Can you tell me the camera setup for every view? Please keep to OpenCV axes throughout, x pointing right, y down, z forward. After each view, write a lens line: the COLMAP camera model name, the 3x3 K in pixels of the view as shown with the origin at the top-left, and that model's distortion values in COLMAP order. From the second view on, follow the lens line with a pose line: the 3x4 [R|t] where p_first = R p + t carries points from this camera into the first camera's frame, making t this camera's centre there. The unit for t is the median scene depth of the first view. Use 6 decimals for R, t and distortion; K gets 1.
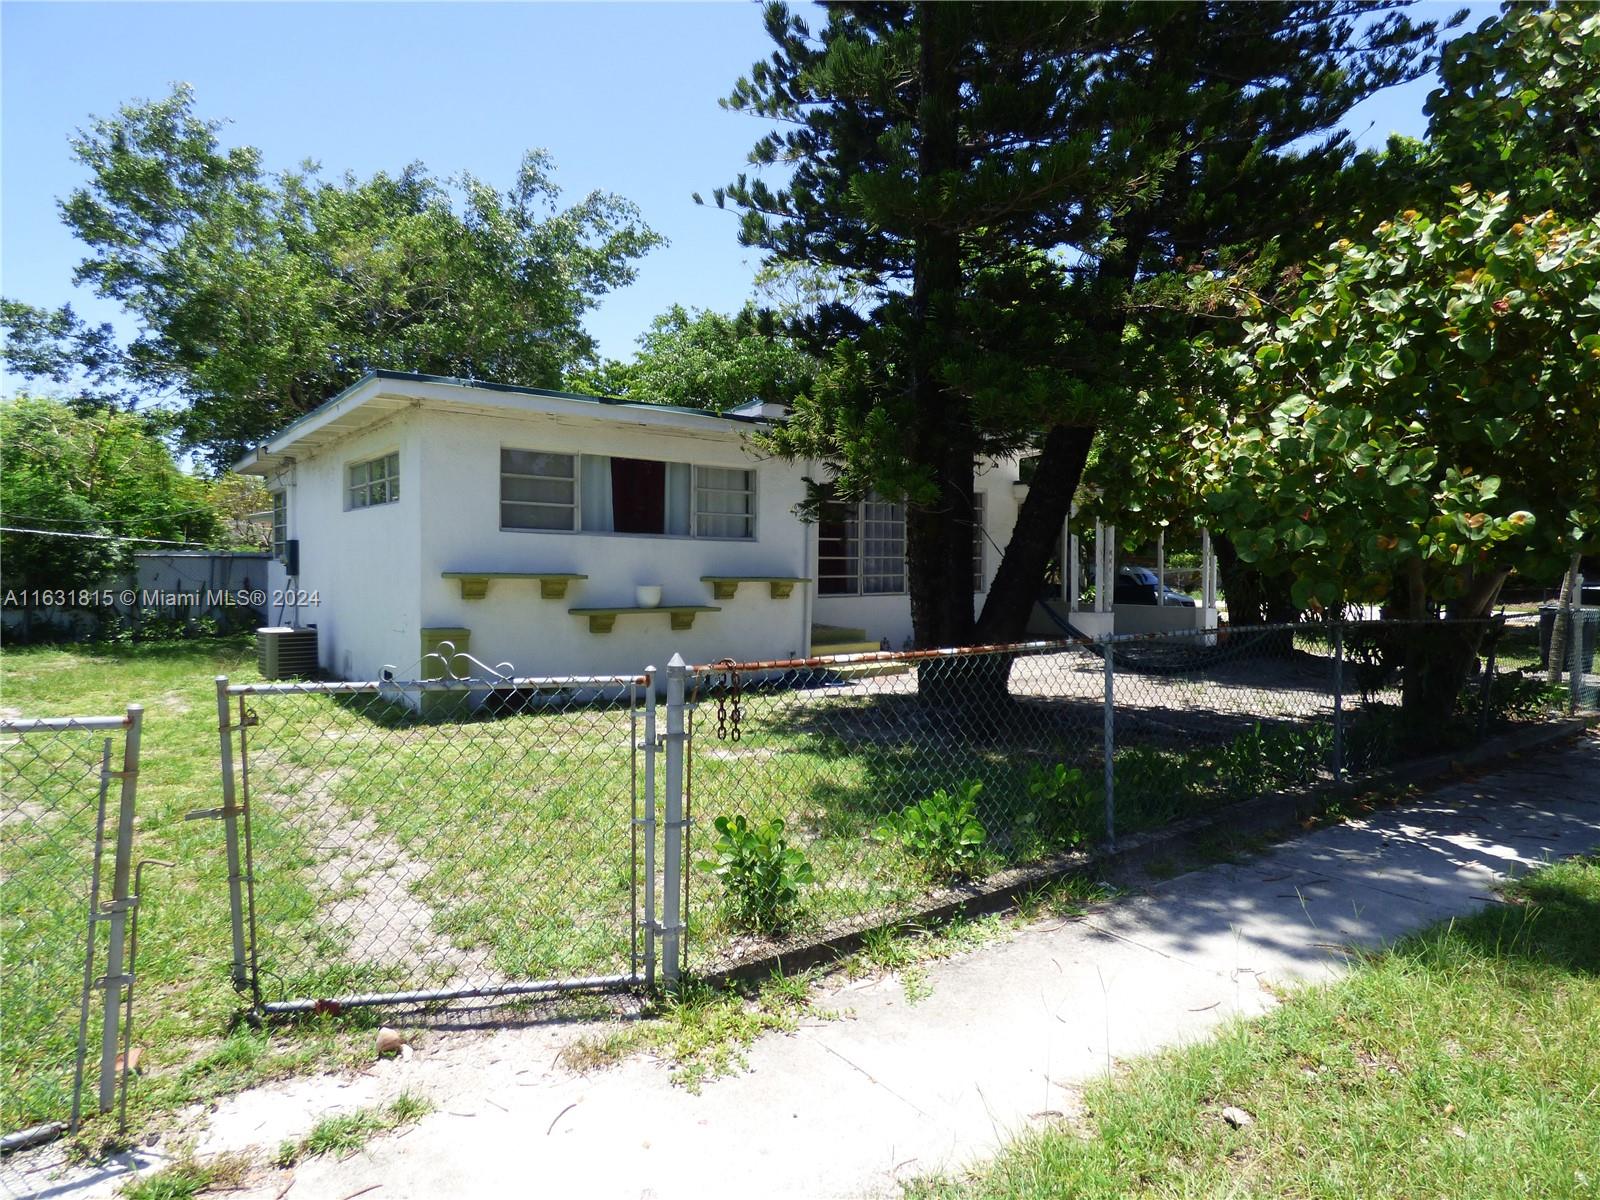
lens RADIAL K [[940.2, 0, 804.2], [0, 940.2, 594.3], [0, 0, 1]] dist [-0.040347, 0.010267]
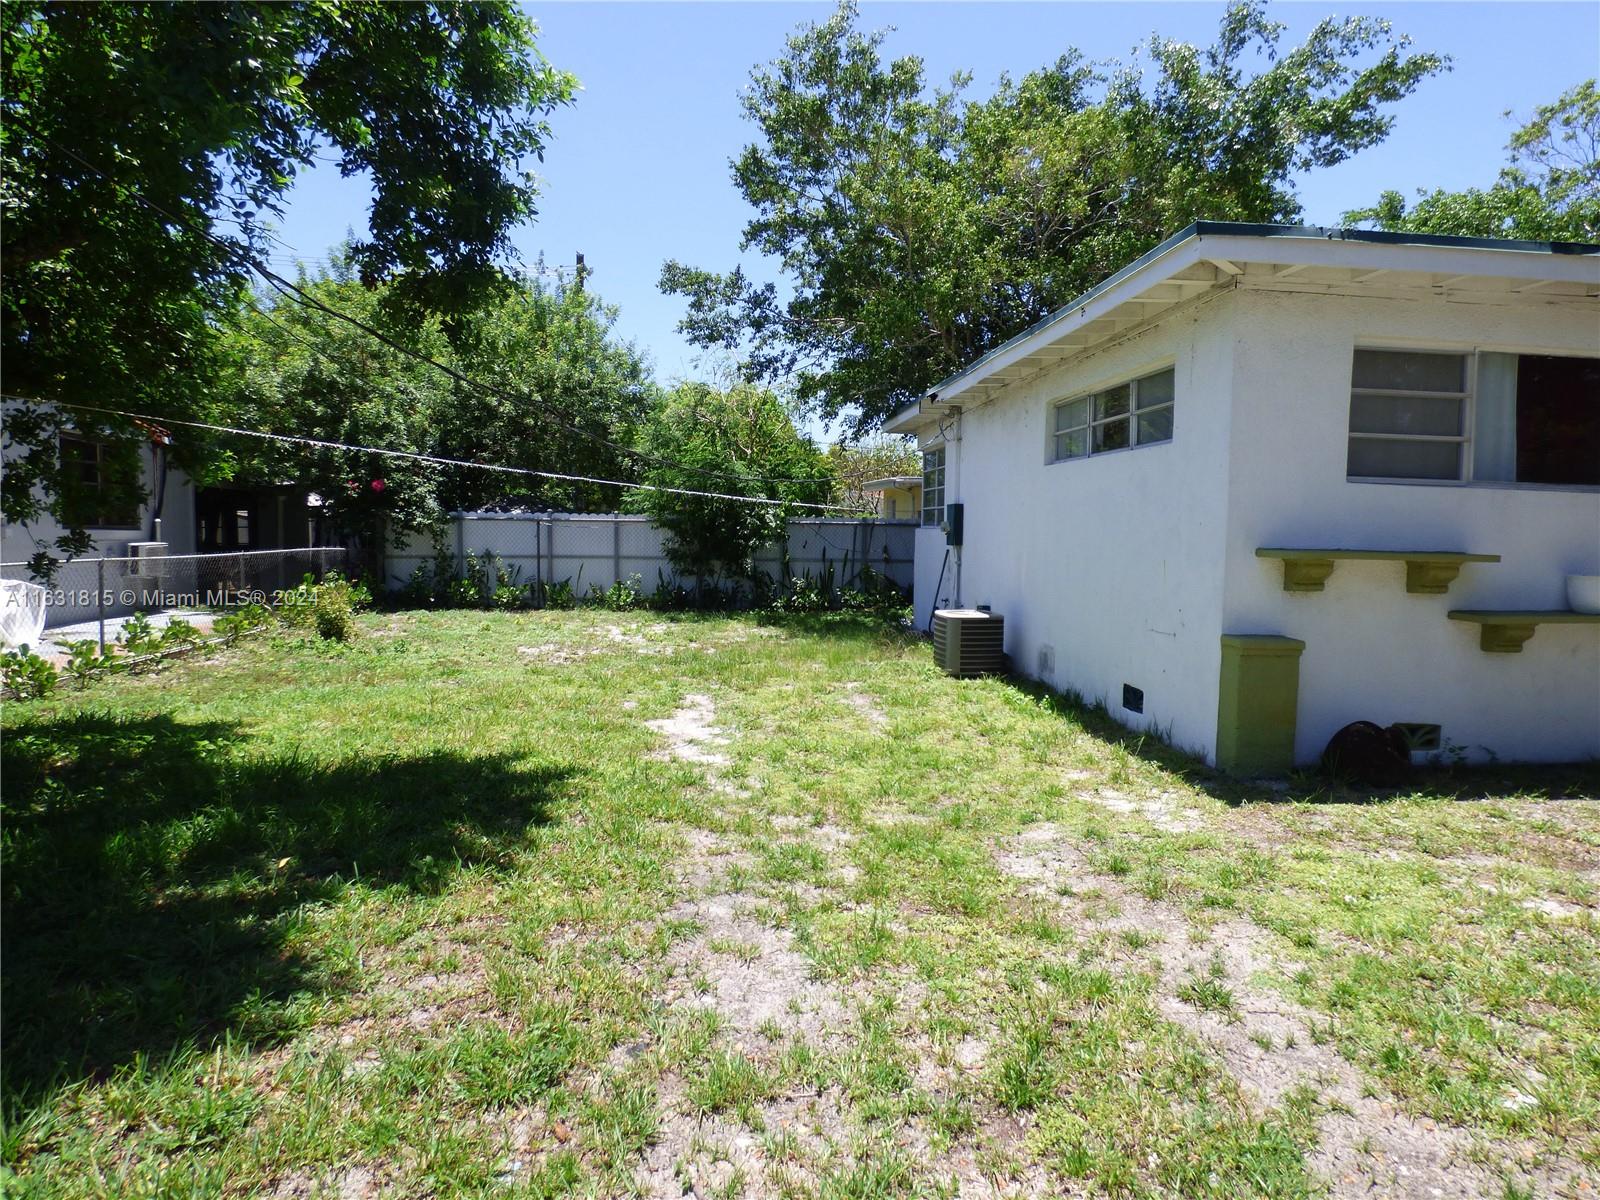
lens RADIAL K [[940.2, 0, 804.2], [0, 940.2, 594.3], [0, 0, 1]] dist [-0.040347, 0.010267]
pose [[0.841243, 0.038091, -0.539314, -0.189514], [-0.019240, 0.998992, 0.040547, -0.007408], [0.540315, -0.023733, 0.841128, 0.186698]]
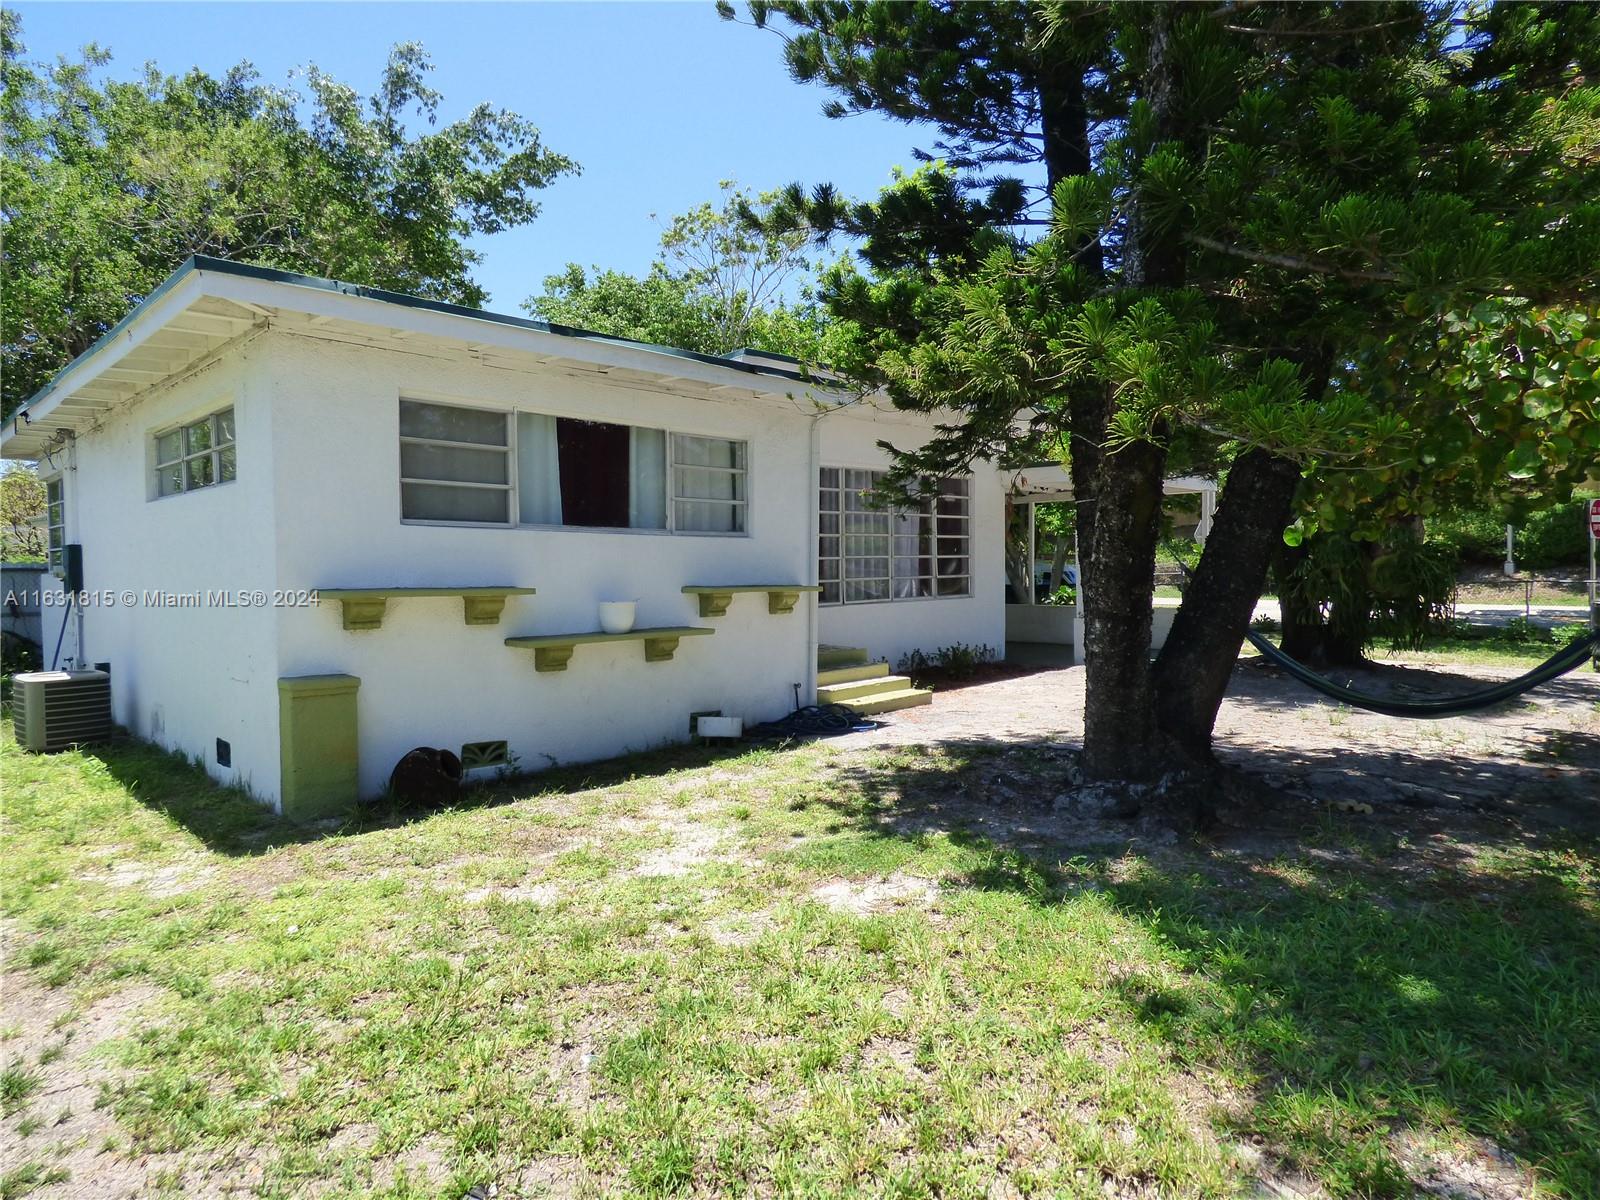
lens RADIAL K [[940.2, 0, 804.2], [0, 940.2, 594.3], [0, 0, 1]] dist [-0.040347, 0.010267]
pose [[0.988532, -0.021408, 0.149488, -0.092780], [0.021460, 0.999769, 0.001268, -0.008445], [-0.149481, 0.001955, 0.988763, 0.199761]]
